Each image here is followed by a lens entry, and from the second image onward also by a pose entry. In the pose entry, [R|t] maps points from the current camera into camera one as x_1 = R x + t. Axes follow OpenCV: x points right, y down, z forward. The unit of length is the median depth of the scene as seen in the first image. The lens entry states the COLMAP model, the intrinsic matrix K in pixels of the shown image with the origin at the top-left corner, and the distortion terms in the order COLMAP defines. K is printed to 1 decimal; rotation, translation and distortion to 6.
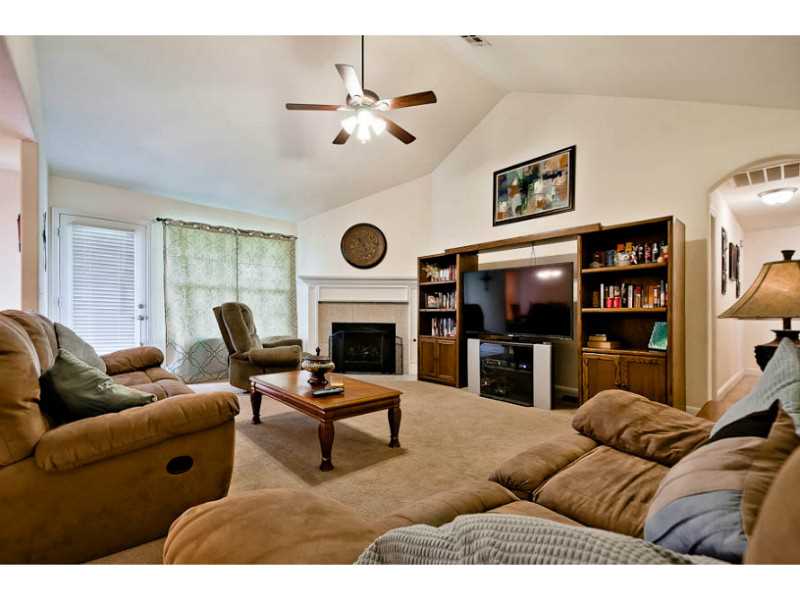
lens RADIAL K [[361.2, 0, 393.1], [0, 361.2, 306.2], [0, 0, 1]] dist [-0.001955, -0.000991]
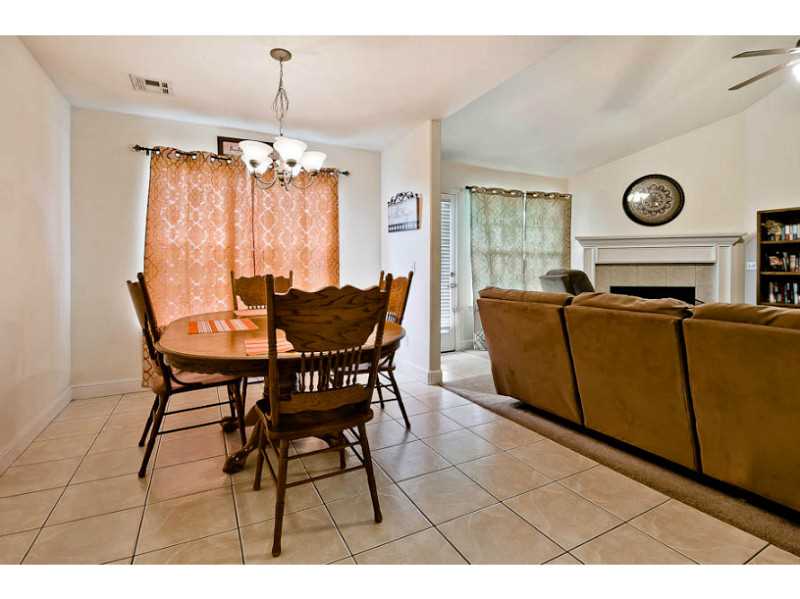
lens RADIAL K [[361.2, 0, 393.1], [0, 361.2, 306.2], [0, 0, 1]] dist [-0.001955, -0.000991]
pose [[0.972462, 0.004996, -0.233007, -0.575695], [0.026511, 0.990910, 0.131888, -0.047852], [0.231548, -0.134433, 0.963490, -0.060169]]
